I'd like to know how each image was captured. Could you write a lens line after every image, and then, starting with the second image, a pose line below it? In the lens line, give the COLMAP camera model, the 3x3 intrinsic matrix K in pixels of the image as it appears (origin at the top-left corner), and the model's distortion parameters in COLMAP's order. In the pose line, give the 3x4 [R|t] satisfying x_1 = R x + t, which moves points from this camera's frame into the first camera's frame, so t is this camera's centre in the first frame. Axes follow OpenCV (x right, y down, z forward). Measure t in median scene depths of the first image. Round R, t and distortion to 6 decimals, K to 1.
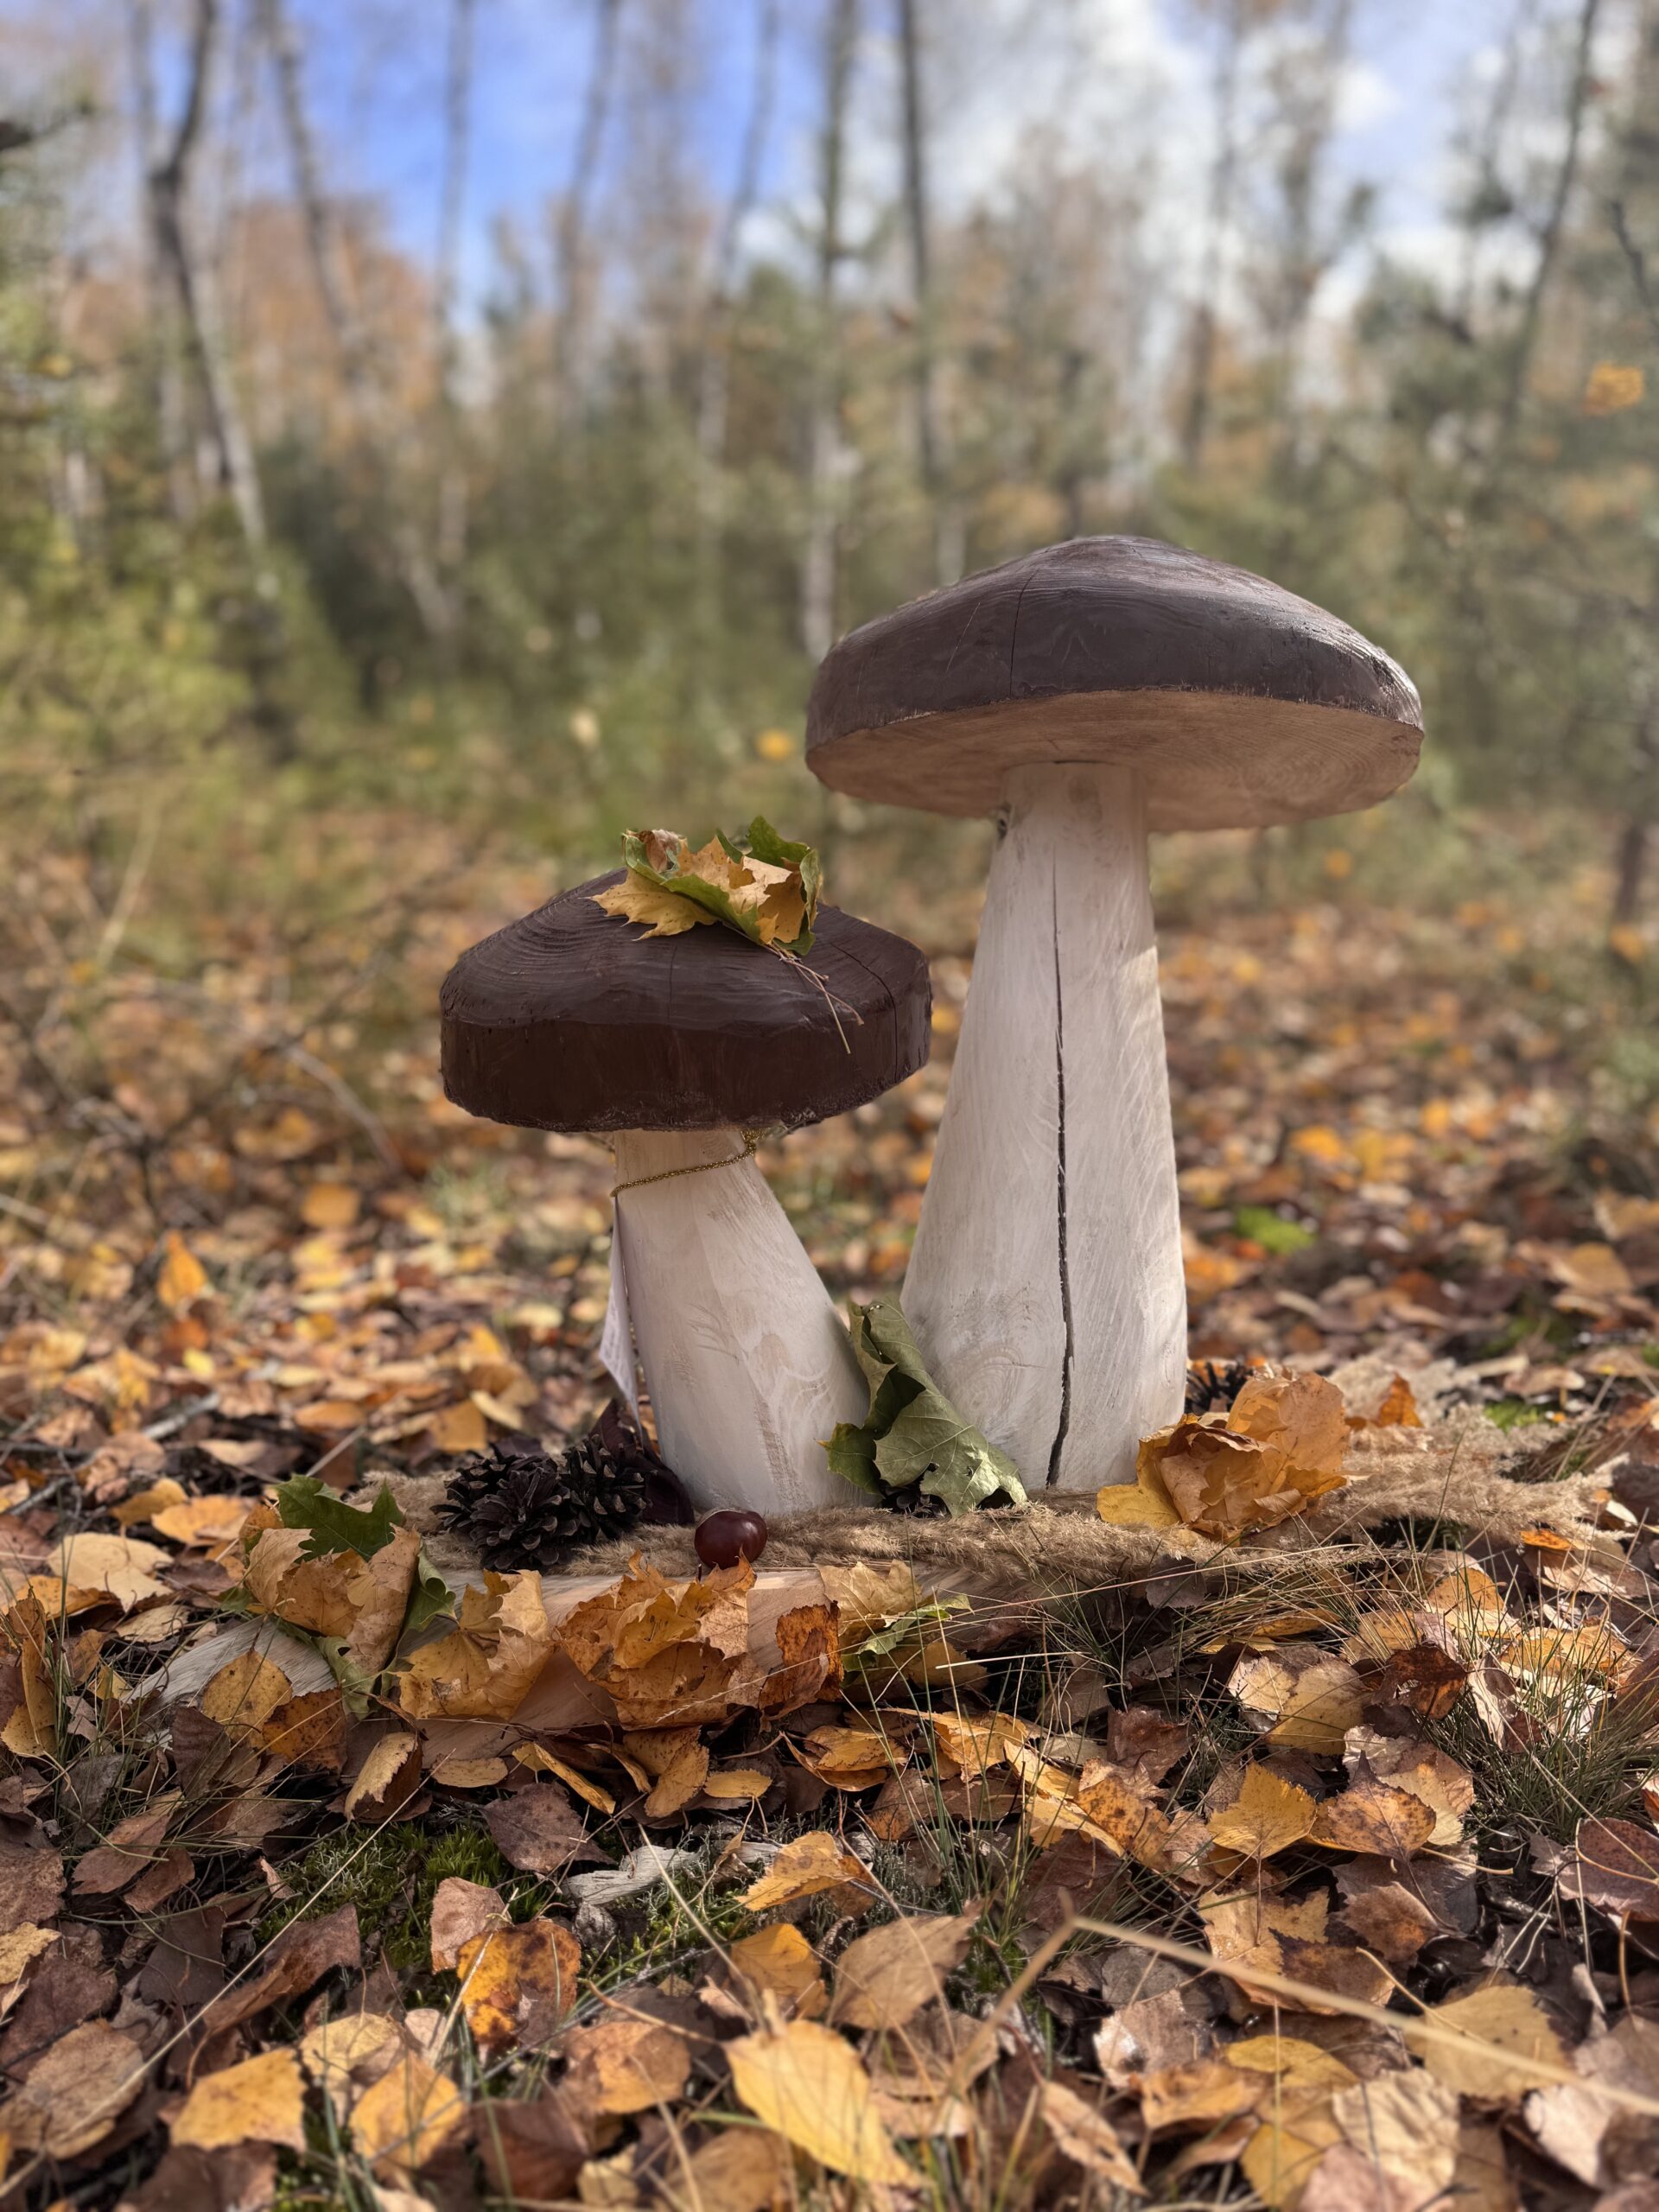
lens RADIAL K [[1712.9, 0, 820.8], [0, 1712.9, 1089.9], [0, 0, 1]] dist [-0.002379, -0.016579]
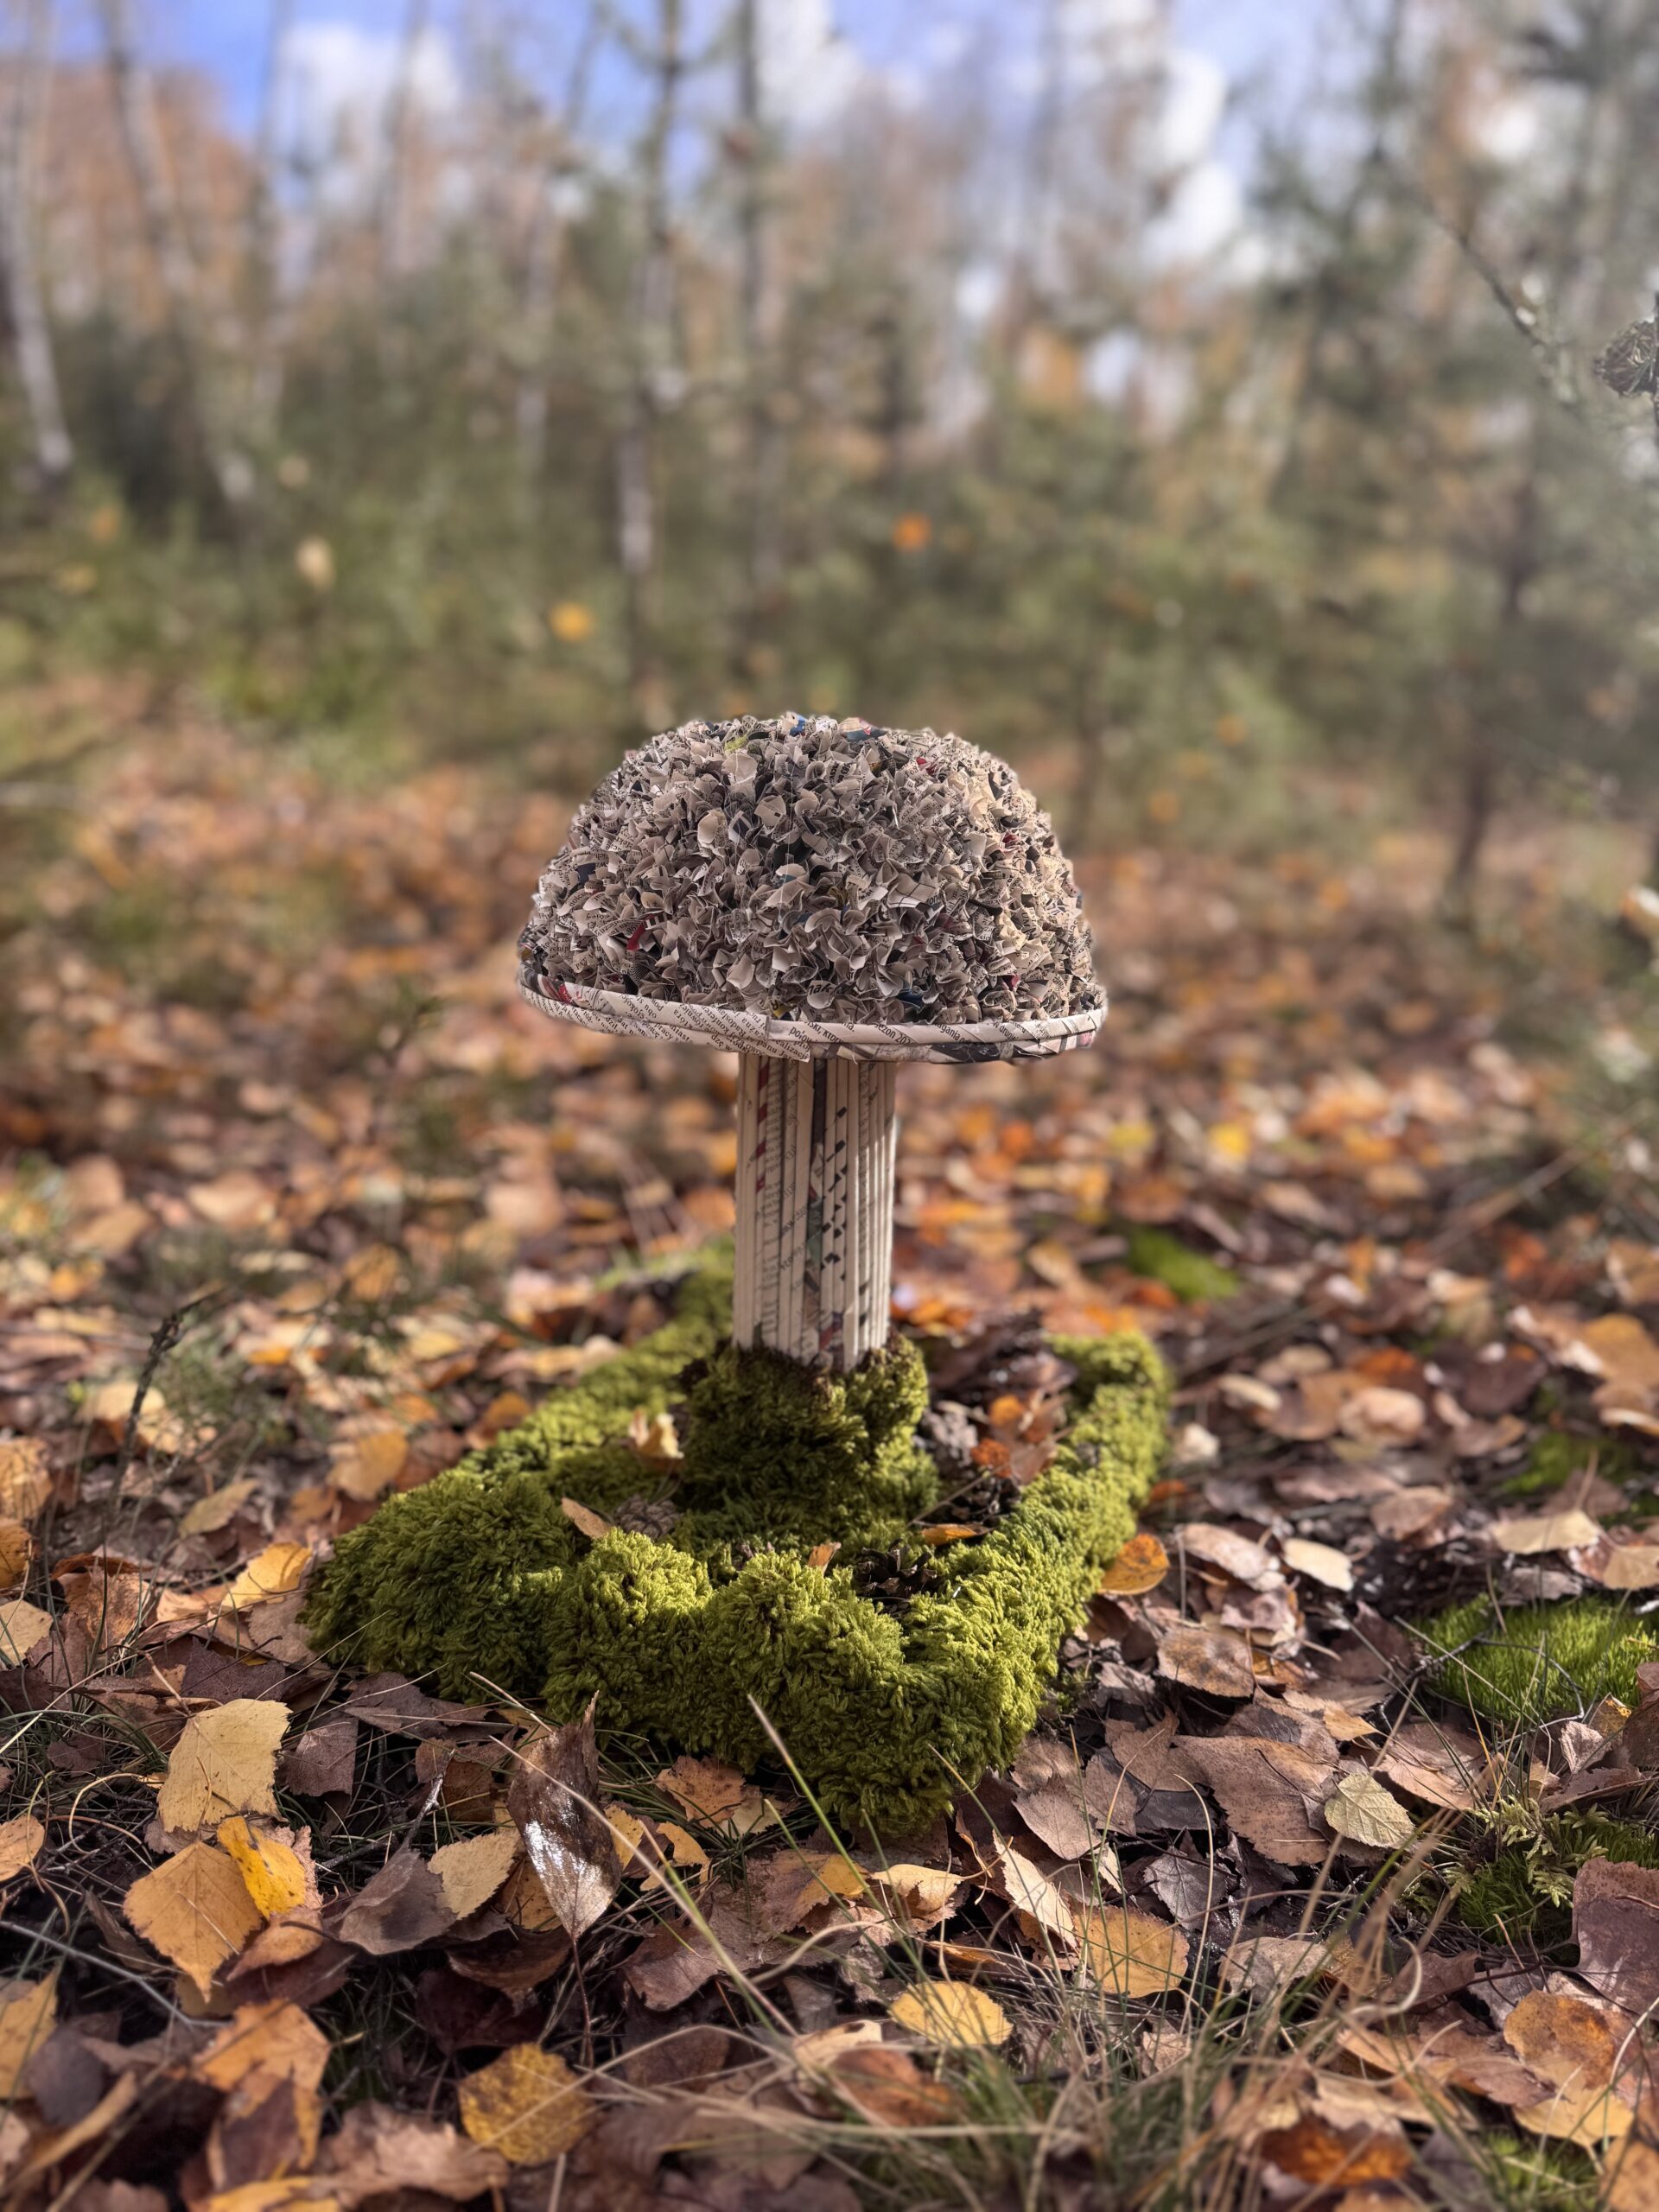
lens RADIAL K [[1613.9, 0, 852.8], [0, 1613.9, 1102.6], [0, 0, 1]] dist [-0.016750, -0.009383]
pose [[0.989010, 0.037462, 0.143027, 0.013939], [-0.045904, 0.997364, 0.056186, -0.024059], [-0.140545, -0.062134, 0.988123, 0.310515]]
